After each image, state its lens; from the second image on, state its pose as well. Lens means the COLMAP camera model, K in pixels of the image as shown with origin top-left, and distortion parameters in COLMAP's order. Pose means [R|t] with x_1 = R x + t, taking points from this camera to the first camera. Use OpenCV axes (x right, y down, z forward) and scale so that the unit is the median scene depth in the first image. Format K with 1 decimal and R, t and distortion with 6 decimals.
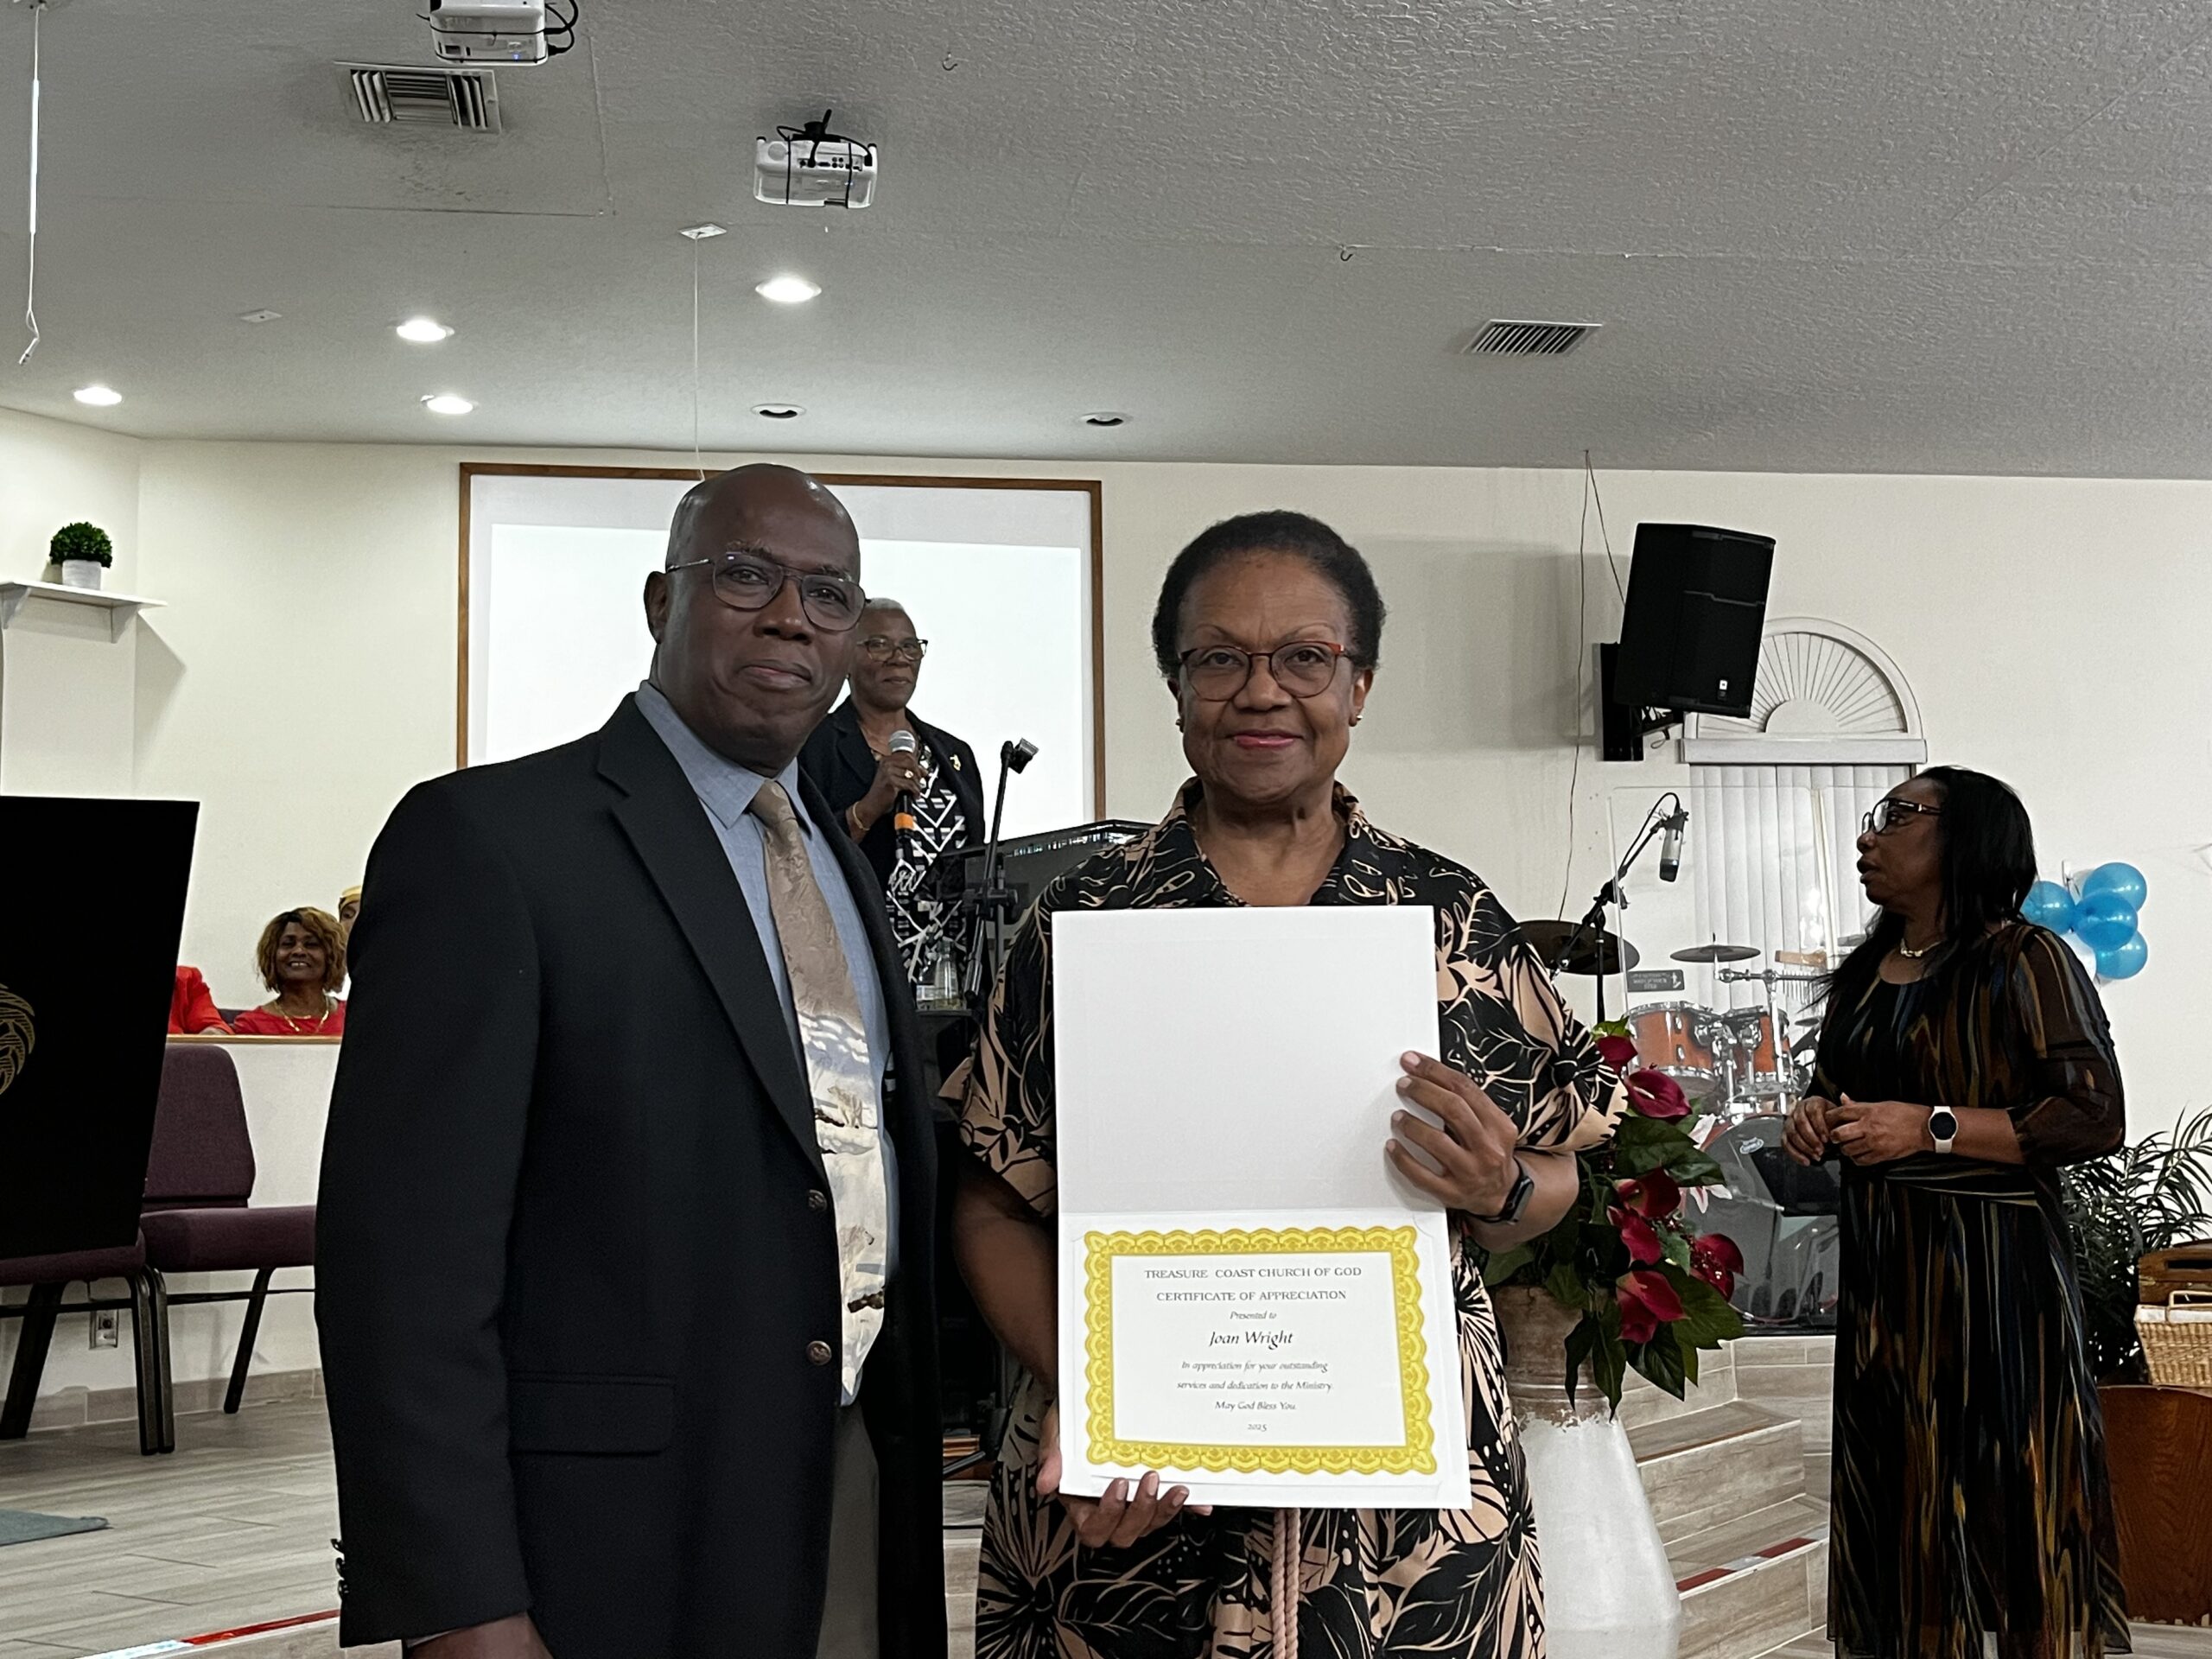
lens RADIAL K [[2555.0, 0, 1073.2], [0, 2555.0, 845.4], [0, 0, 1]] dist [0.013640, 0.004515]
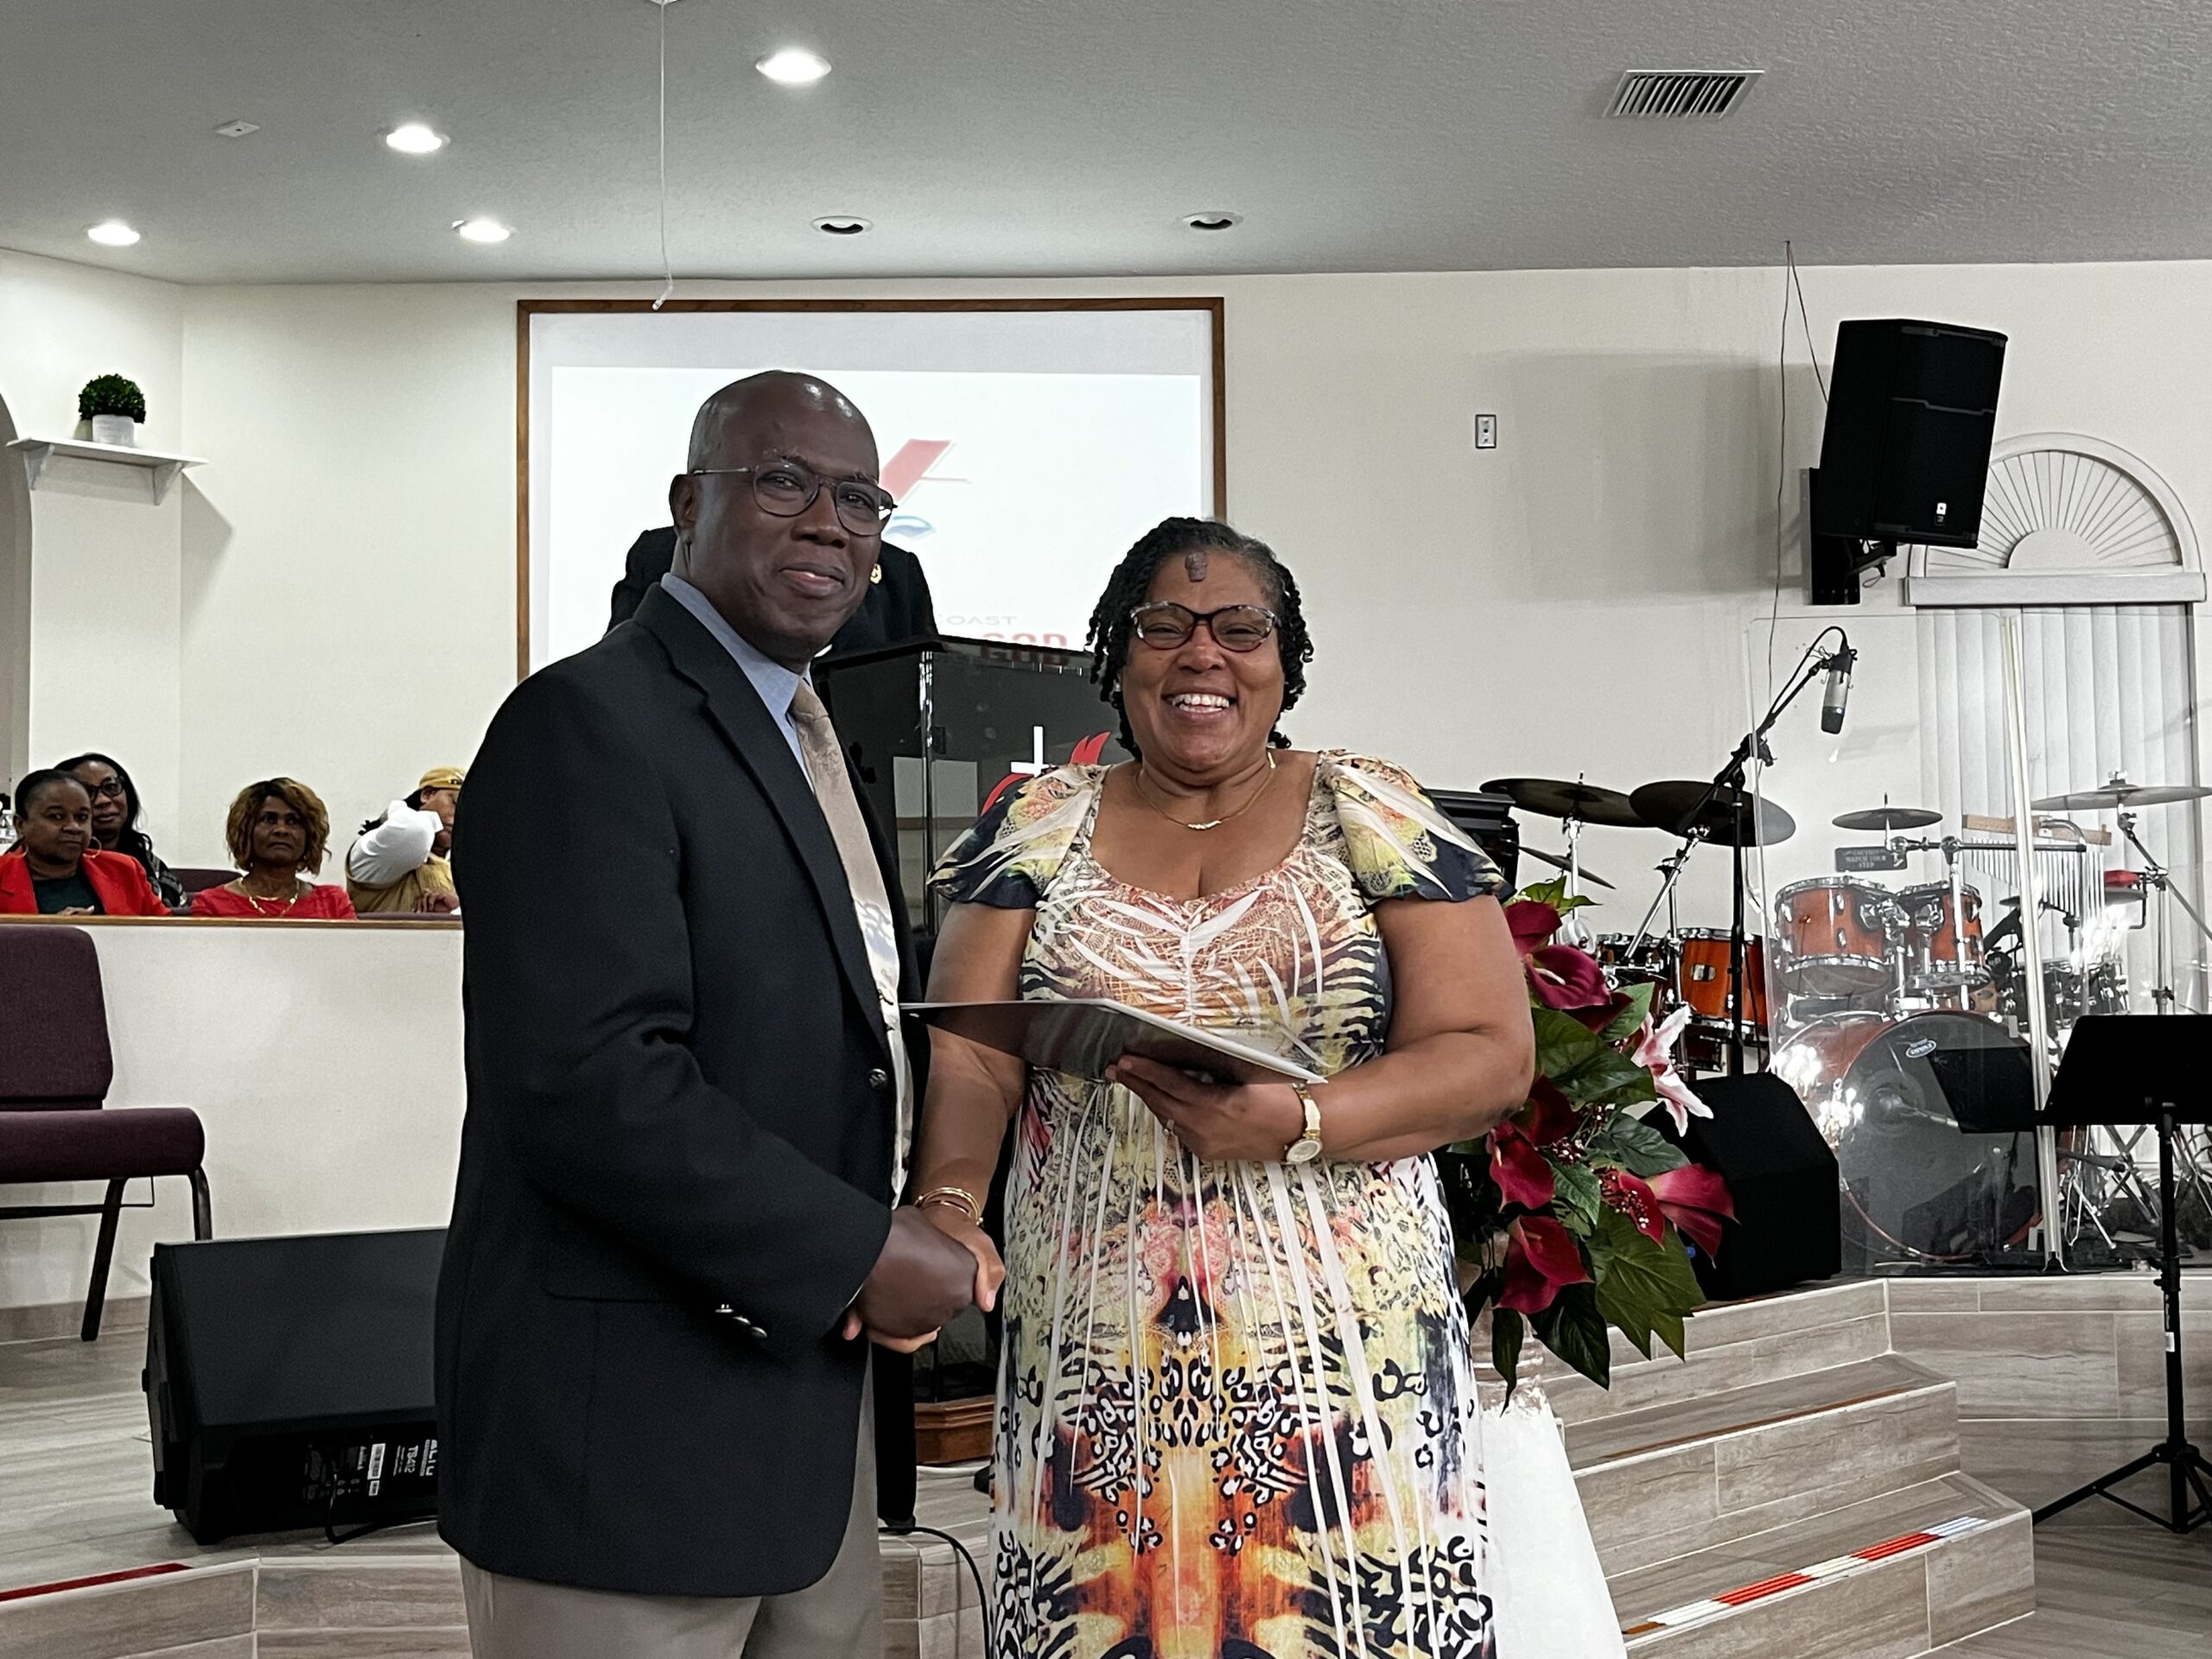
lens RADIAL K [[2557.1, 0, 1076.8], [0, 2557.1, 852.1], [0, 0, 1]] dist [0.009063, 0.015312]
pose [[0.990677, -0.005768, -0.136113, 0.105160], [0.011471, 0.999087, 0.041153, 0.016102], [0.135751, -0.042331, 0.989838, 0.140081]]
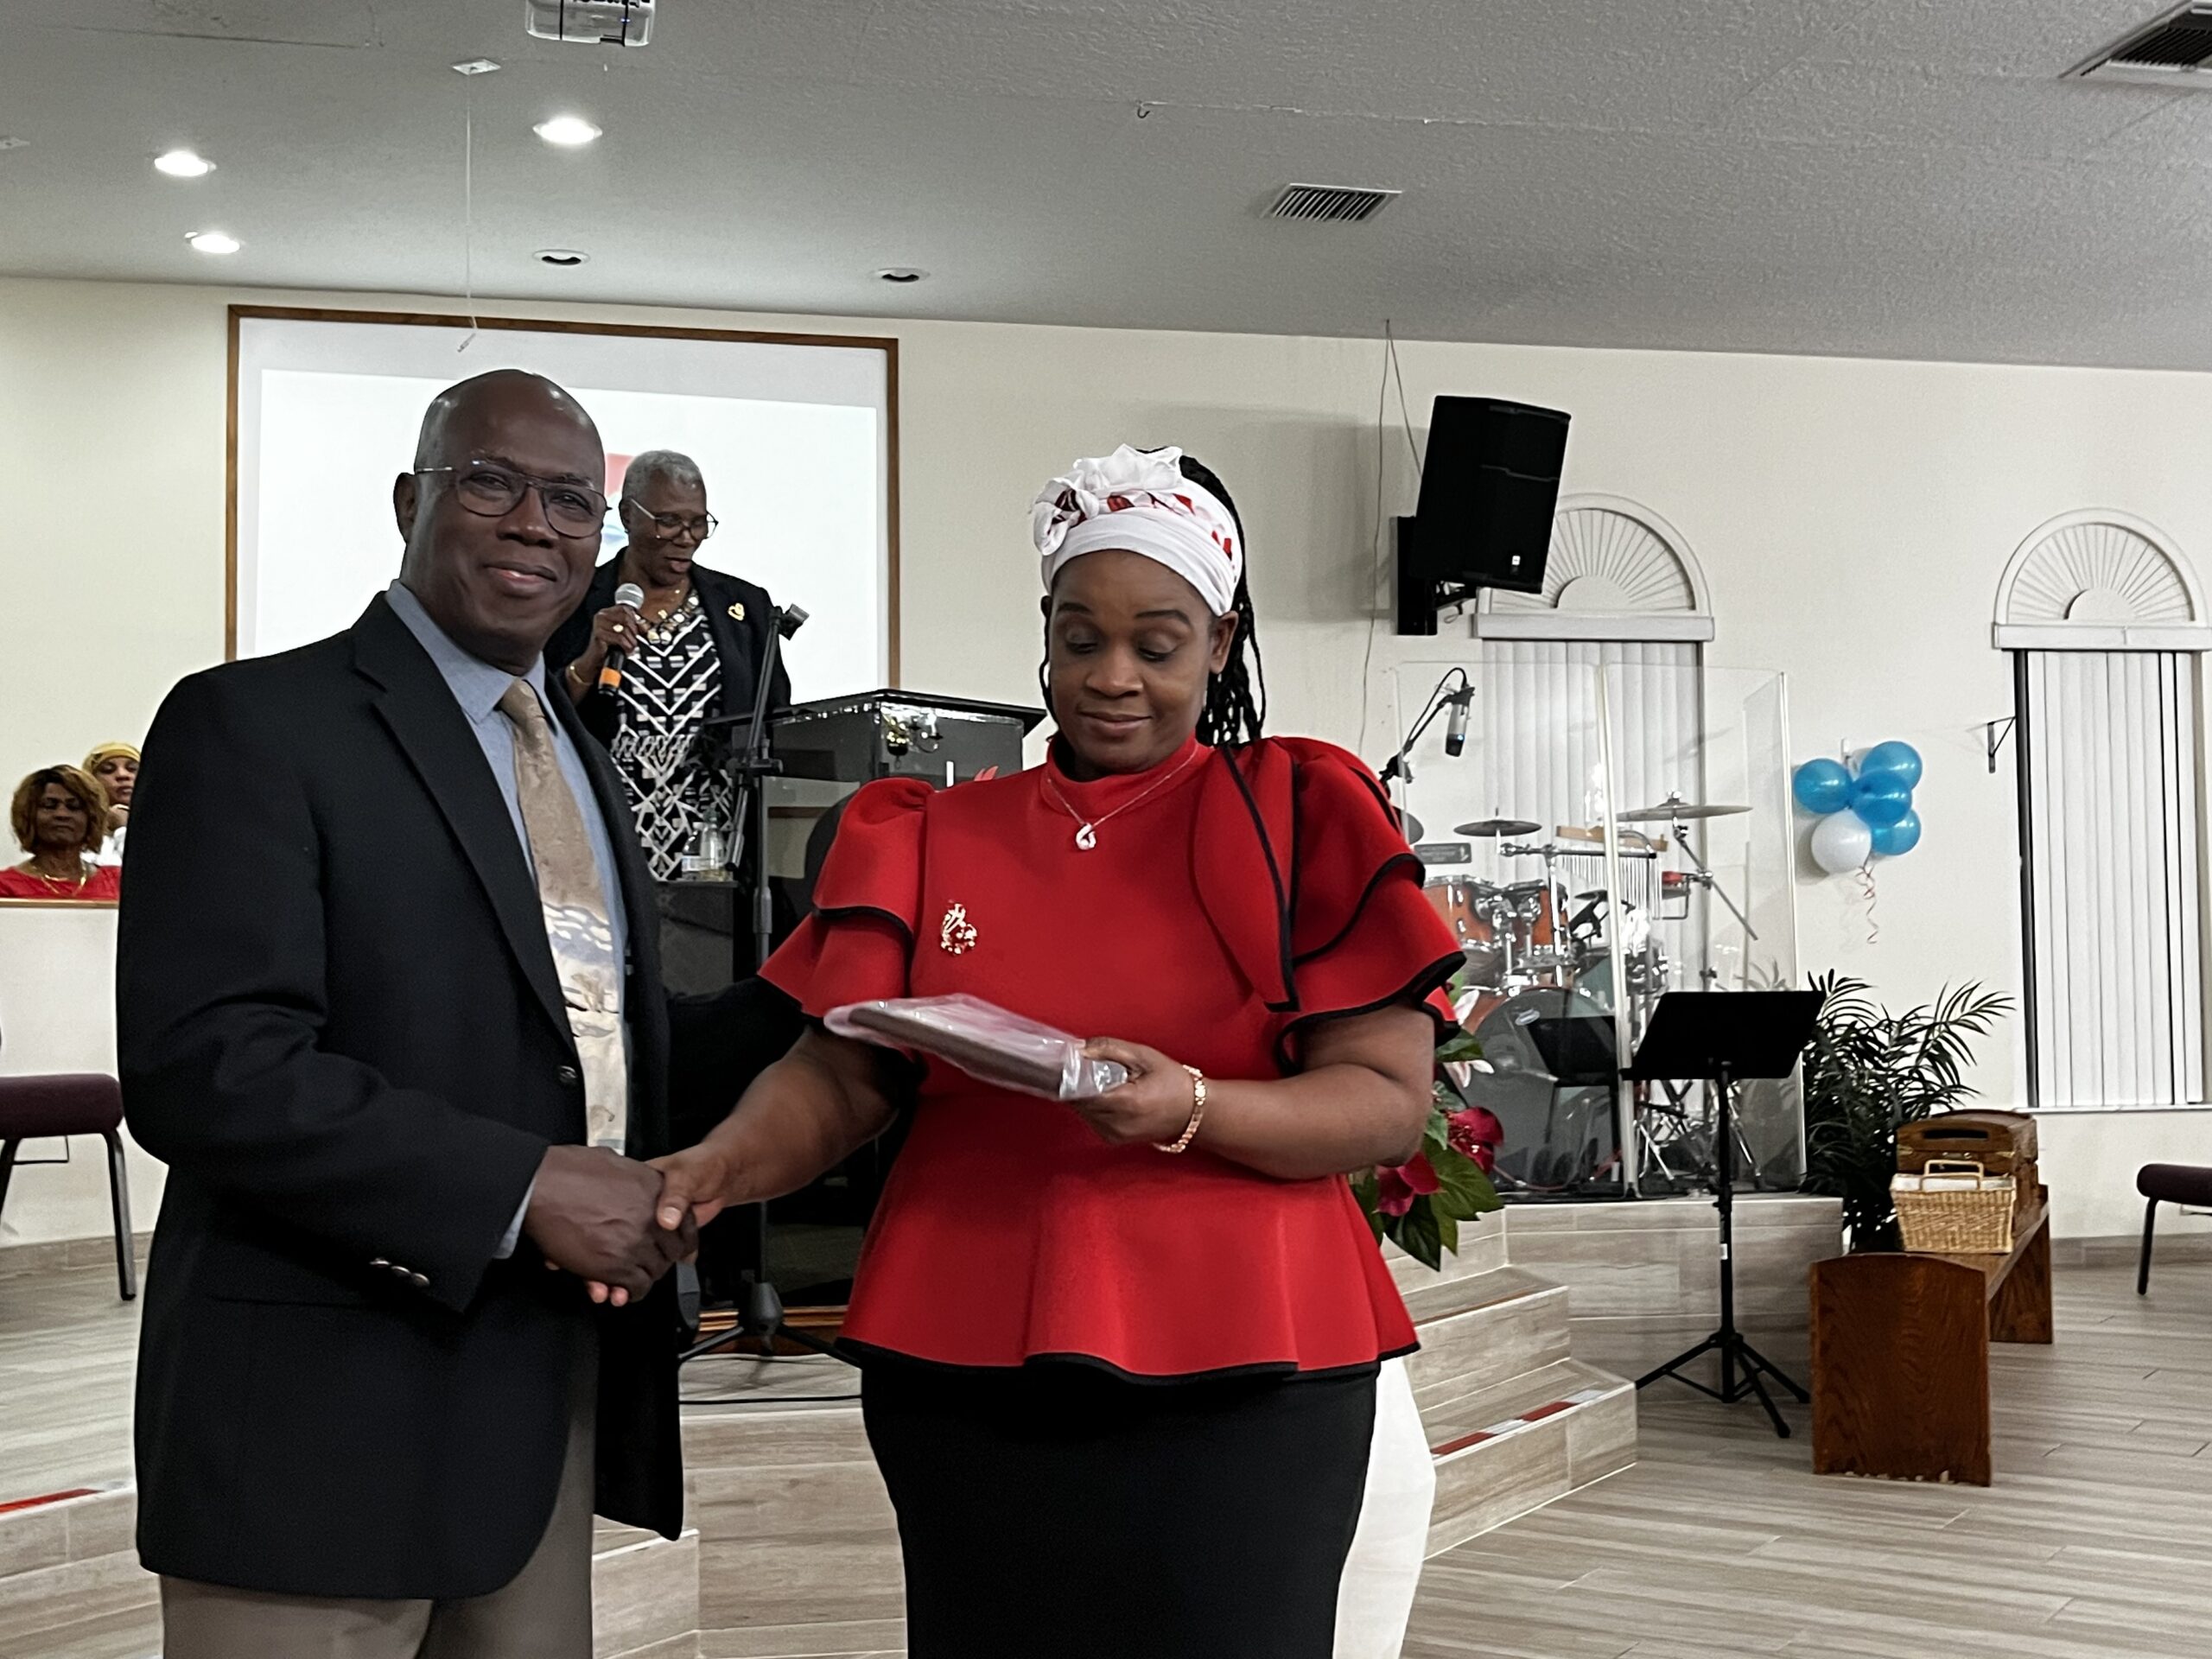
lens RADIAL K [[2546.1, 0, 1066.9], [0, 2546.1, 858.6], [0, 0, 1]] dist [0.072447, -0.196517]
pose [[0.997475, 0.008604, 0.070500, 0.010874], [-0.012652, 0.998285, 0.057162, -0.001070], [-0.069887, -0.057909, 0.995873, 0.008863]]
